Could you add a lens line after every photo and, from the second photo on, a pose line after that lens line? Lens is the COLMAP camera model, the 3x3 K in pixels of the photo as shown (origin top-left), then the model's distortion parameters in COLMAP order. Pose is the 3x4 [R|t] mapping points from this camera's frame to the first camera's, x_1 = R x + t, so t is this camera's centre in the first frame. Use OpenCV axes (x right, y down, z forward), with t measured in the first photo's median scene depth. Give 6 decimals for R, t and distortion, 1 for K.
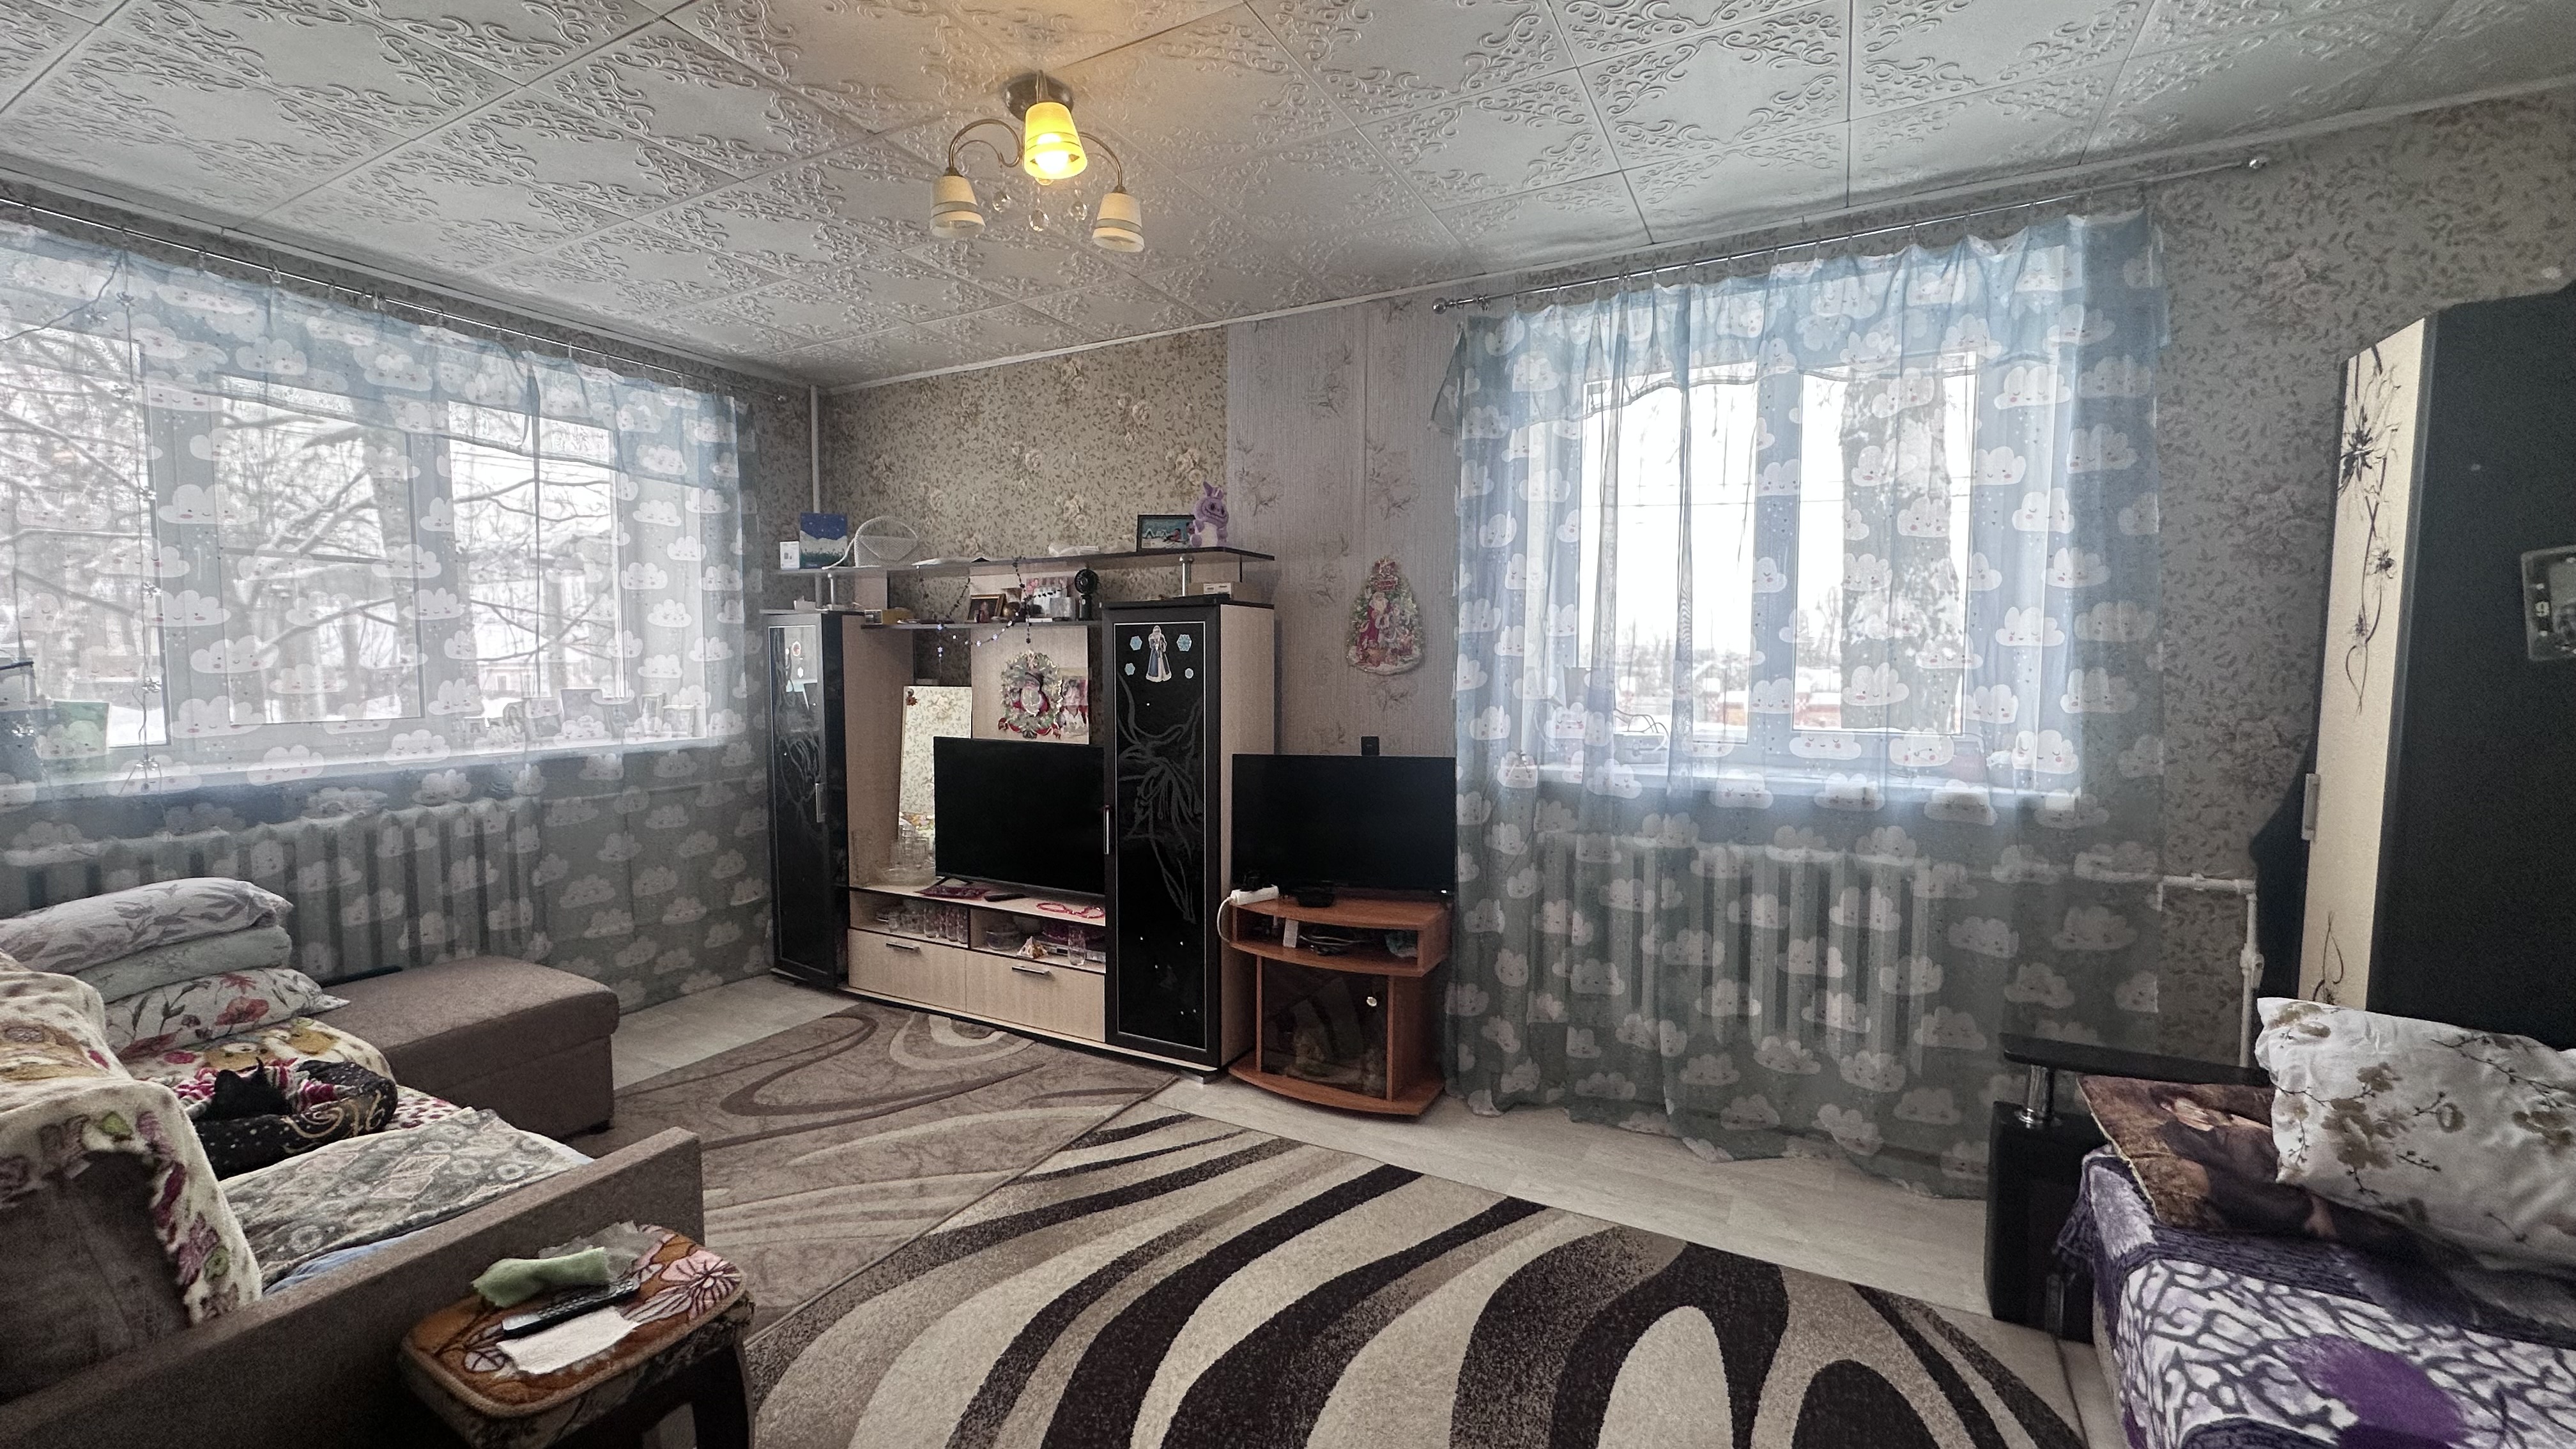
lens RADIAL K [[1025.5, 0, 1288.0], [0, 1025.5, 721.1], [0, 0, 1]] dist [-0.004399, 0.000782]
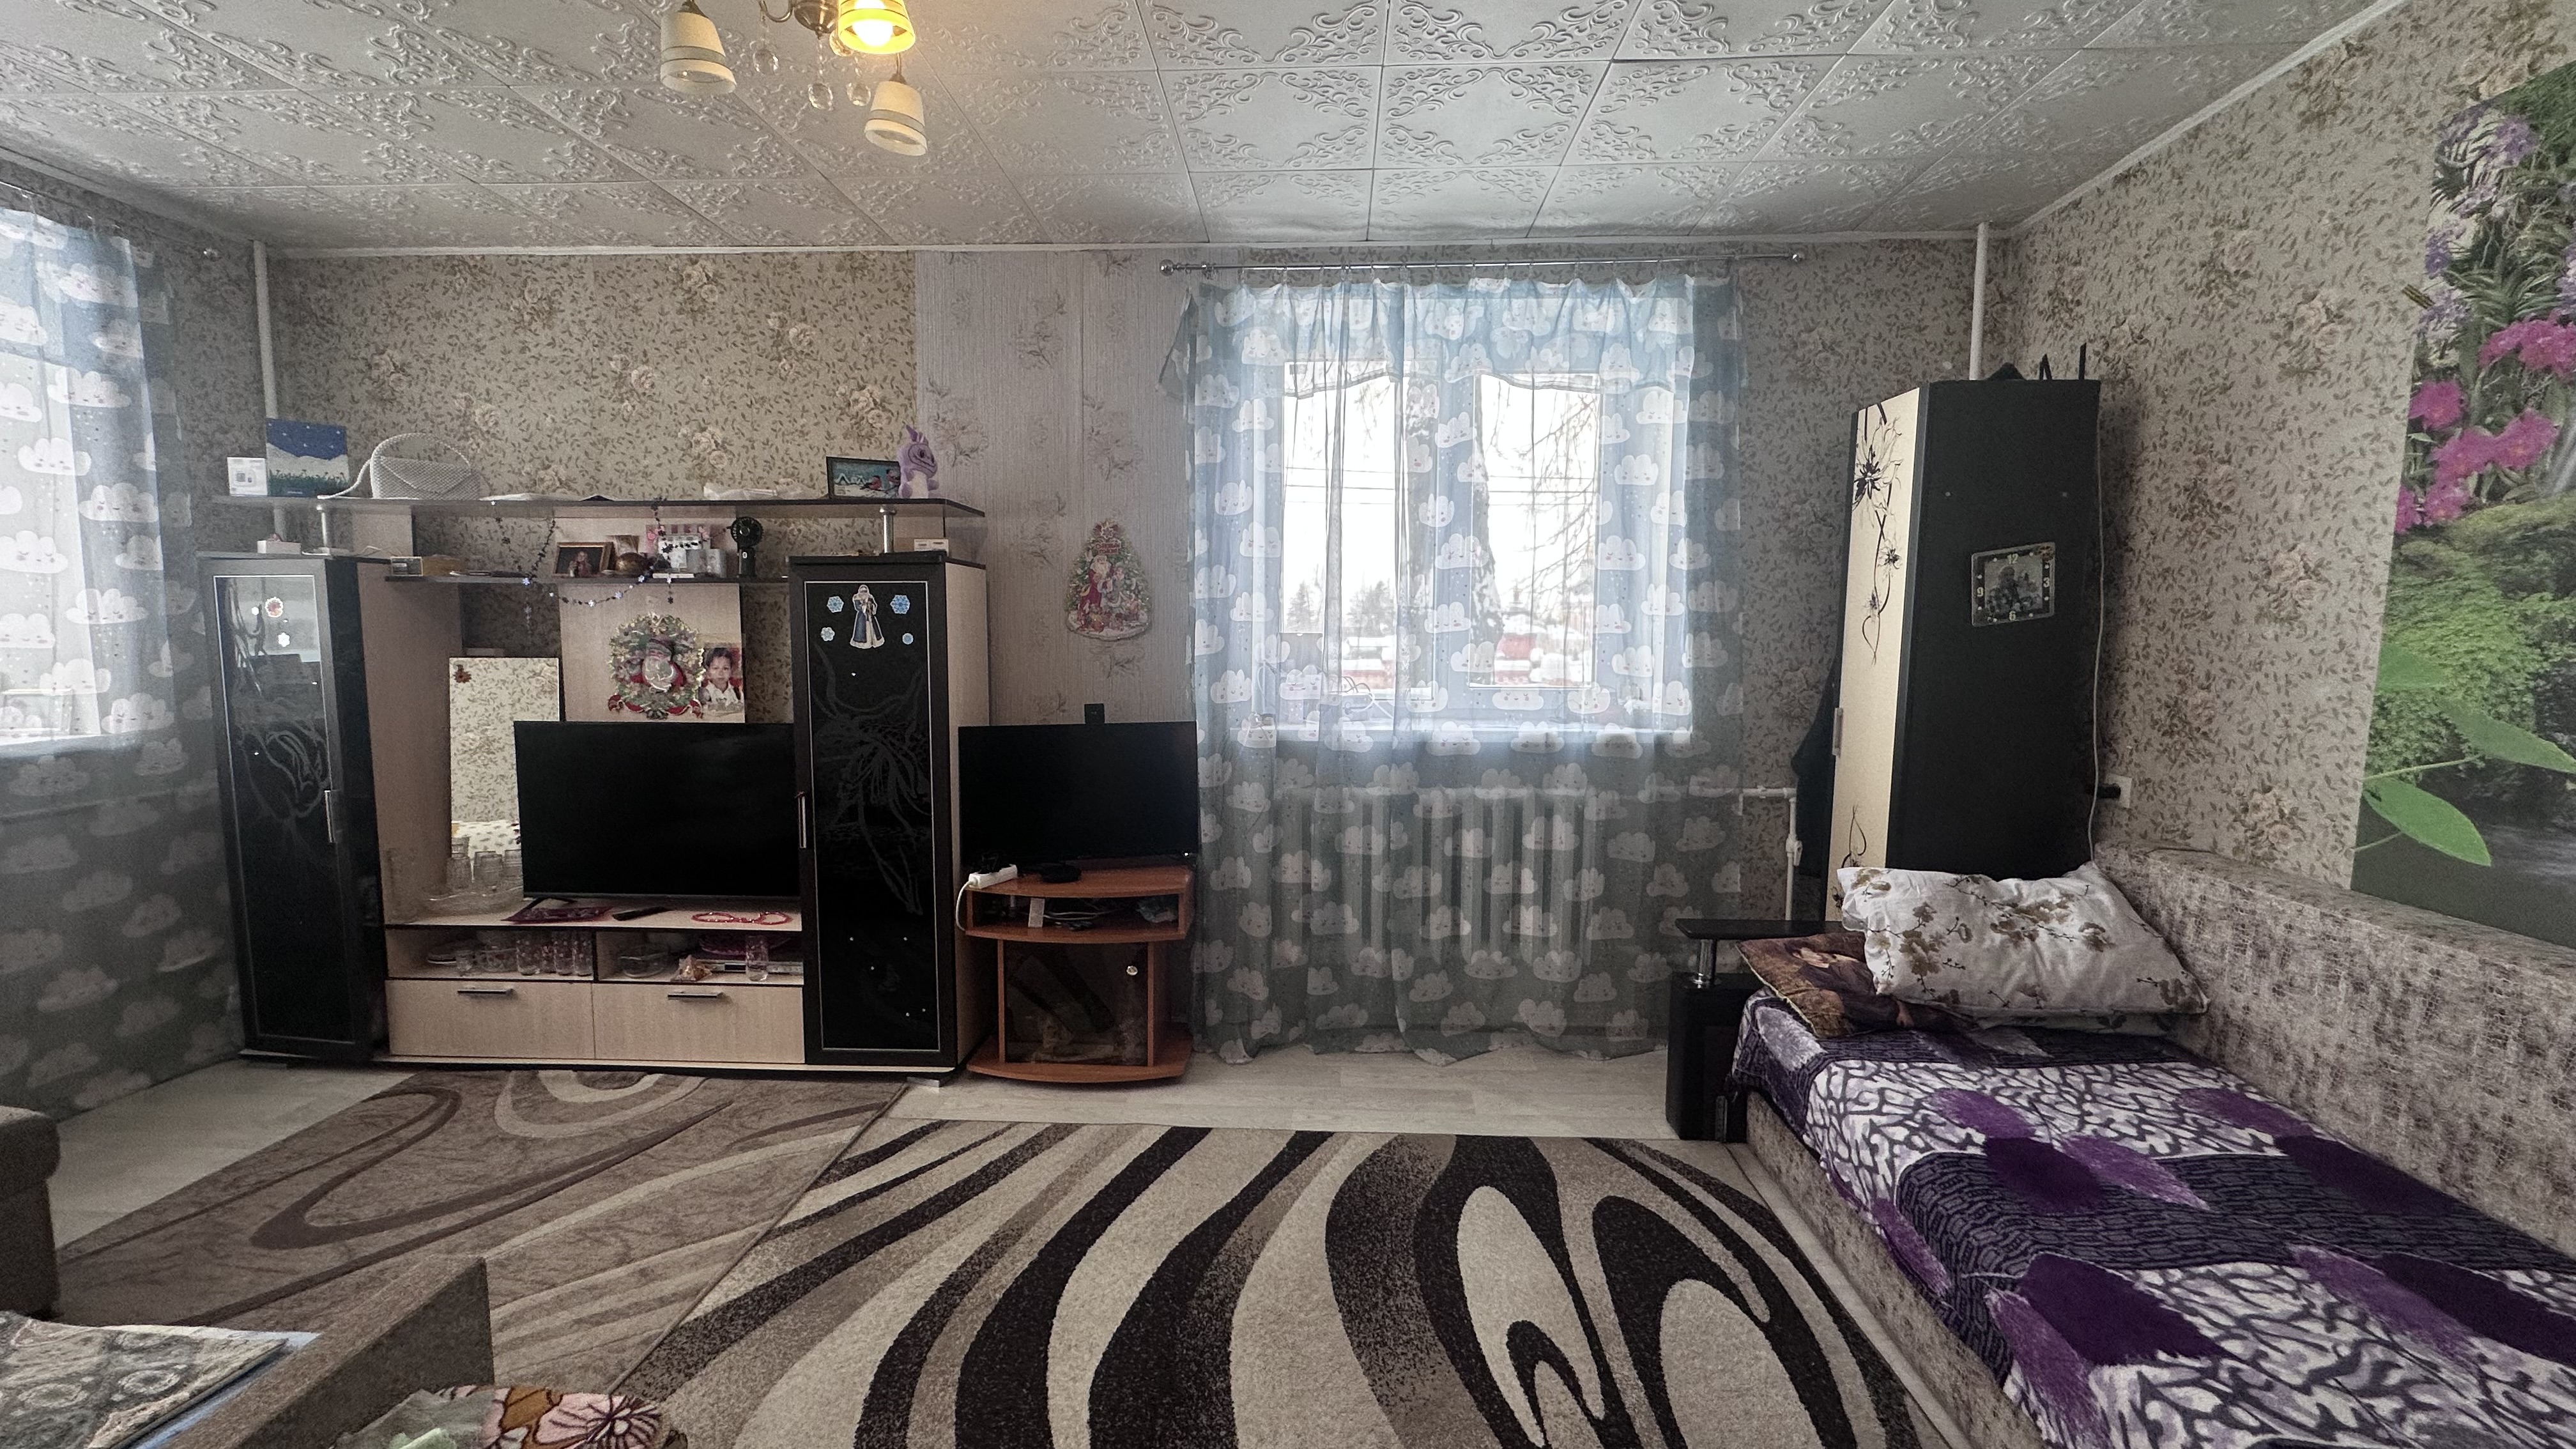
lens RADIAL K [[1025.5, 0, 1287.6], [0, 1025.5, 721.2], [0, 0, 1]] dist [-0.004399, 0.000782]
pose [[0.899988, -0.036212, 0.434408, -0.212610], [0.023786, 0.999138, 0.034010, 0.003142], [-0.435265, -0.020276, 0.900074, 0.050802]]
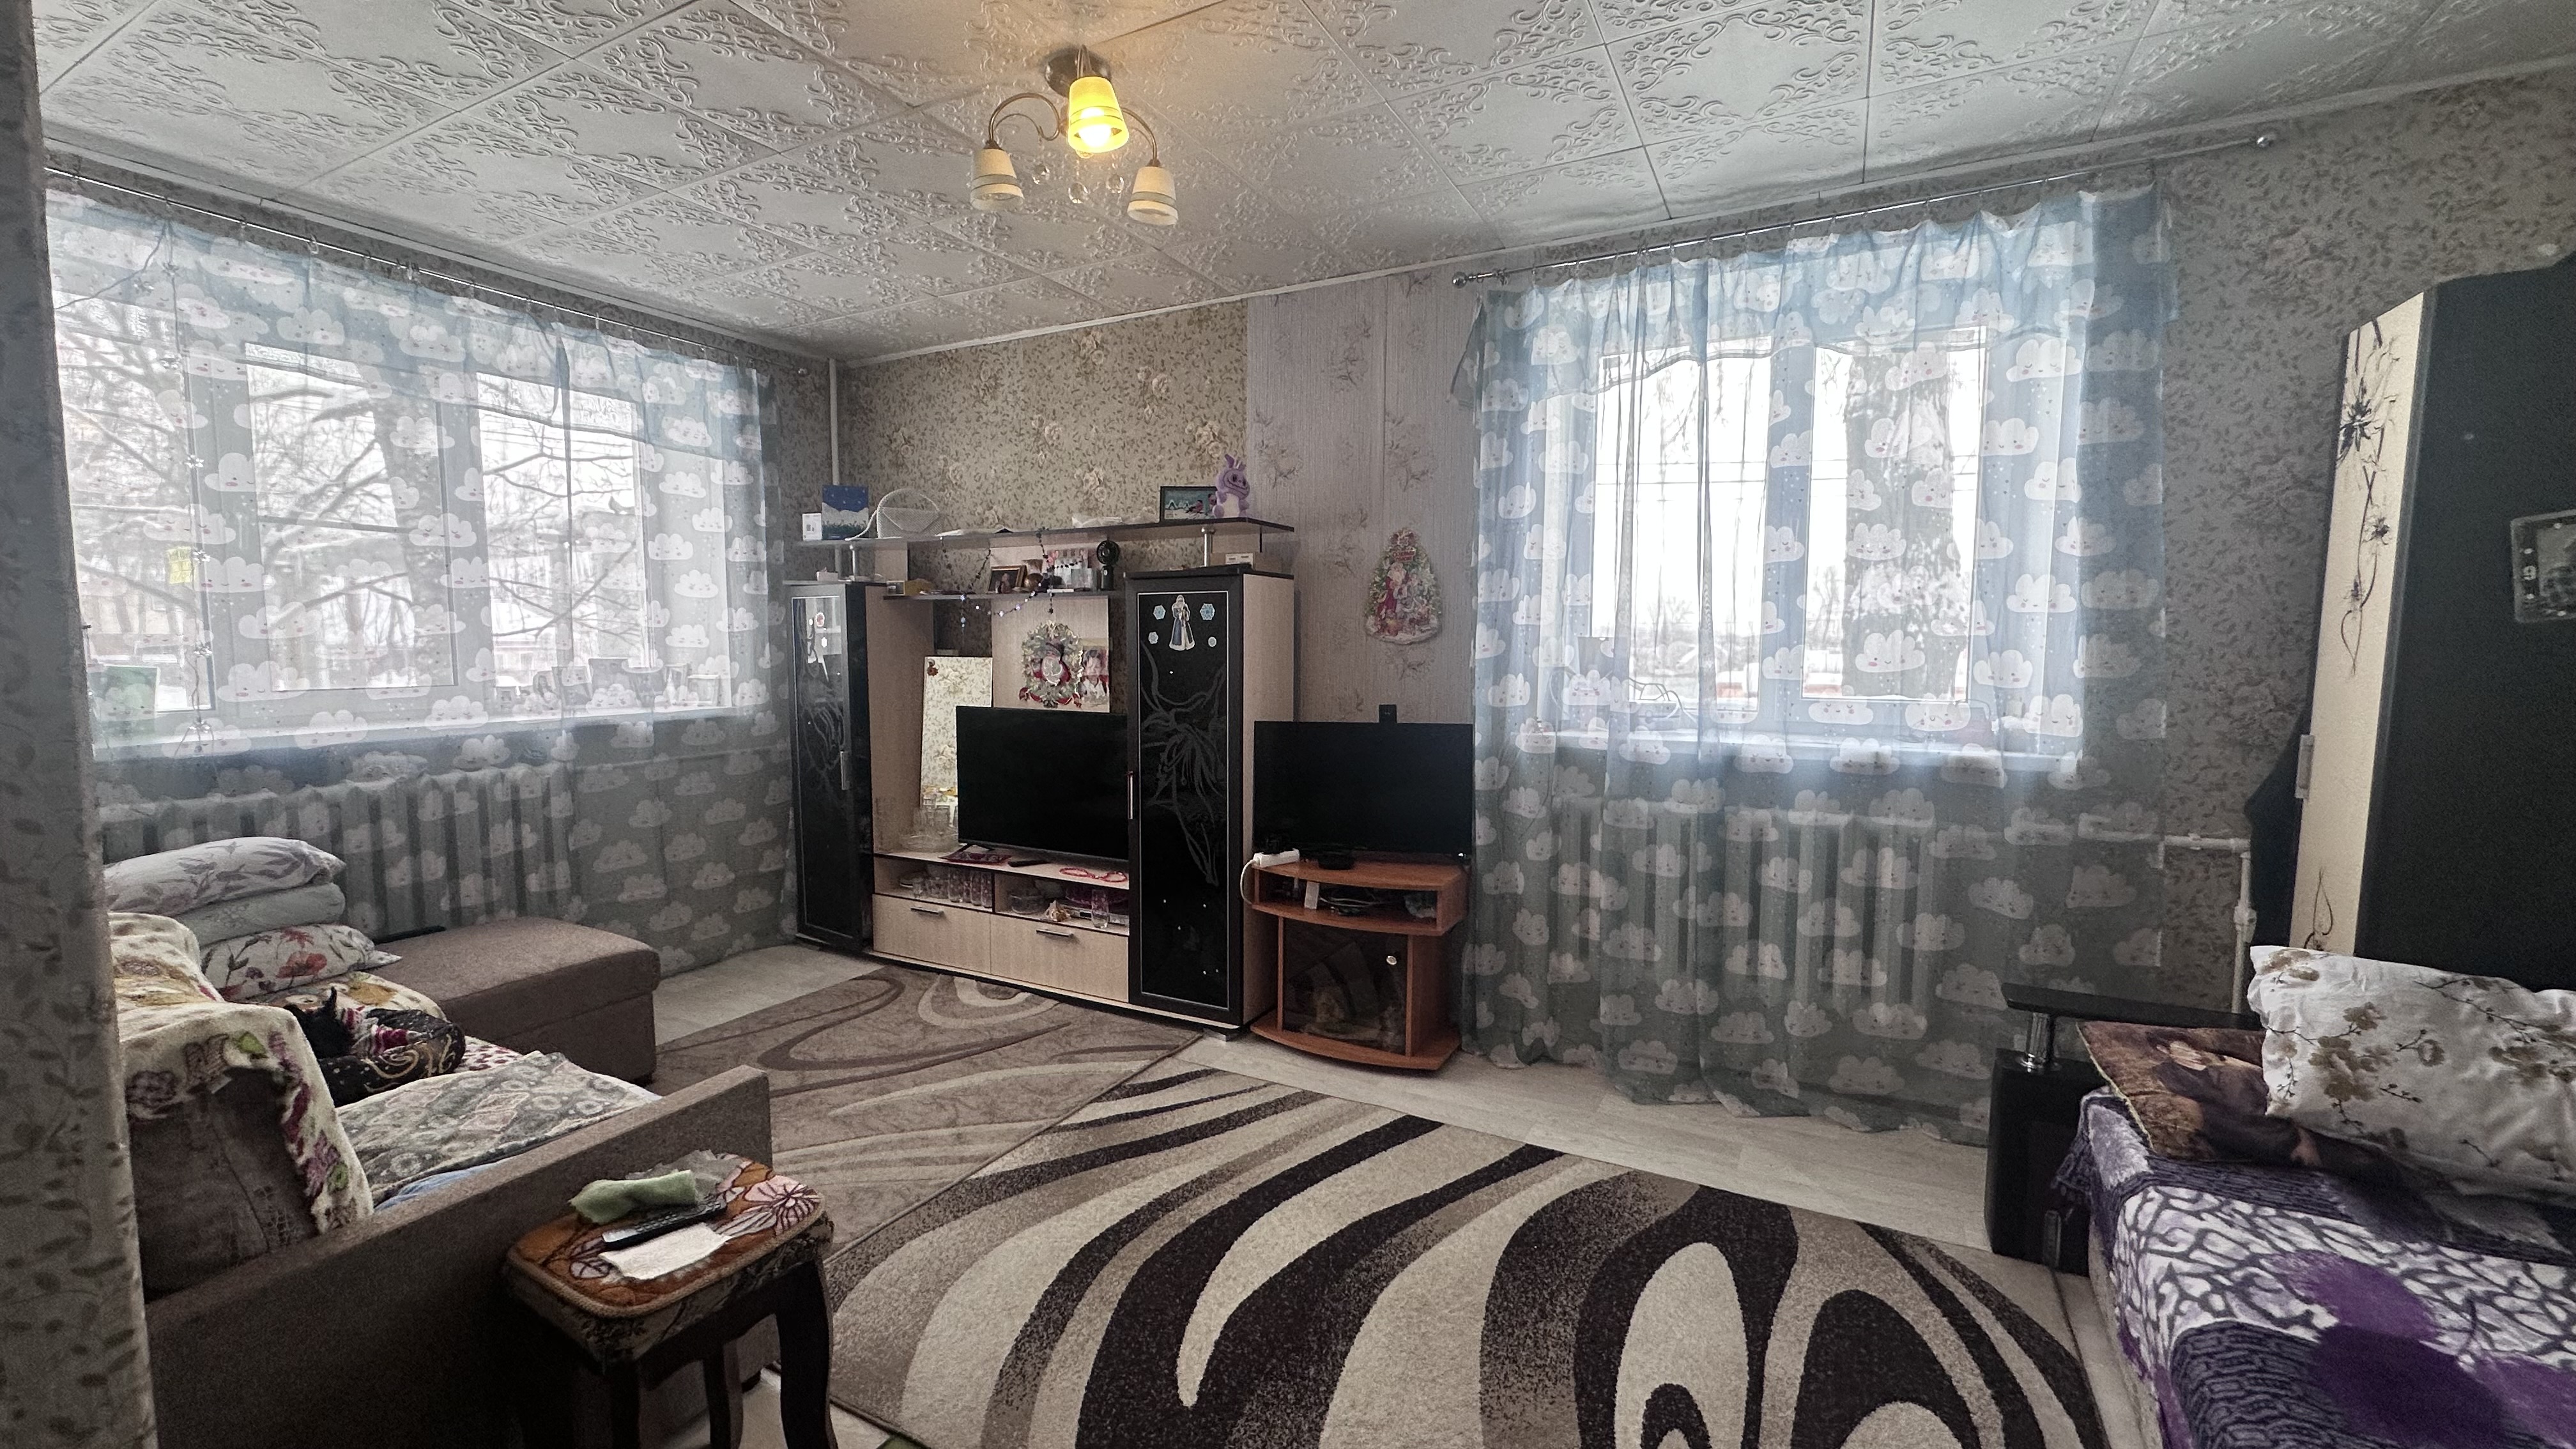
lens RADIAL K [[1025.5, 0, 1288.2], [0, 1025.5, 721.0], [0, 0, 1]] dist [-0.004399, 0.000782]
pose [[0.999994, 0.001348, 0.003267, -0.027033], [-0.001410, 0.999817, 0.019094, 0.014283], [-0.003241, -0.019099, 0.999812, -0.025991]]
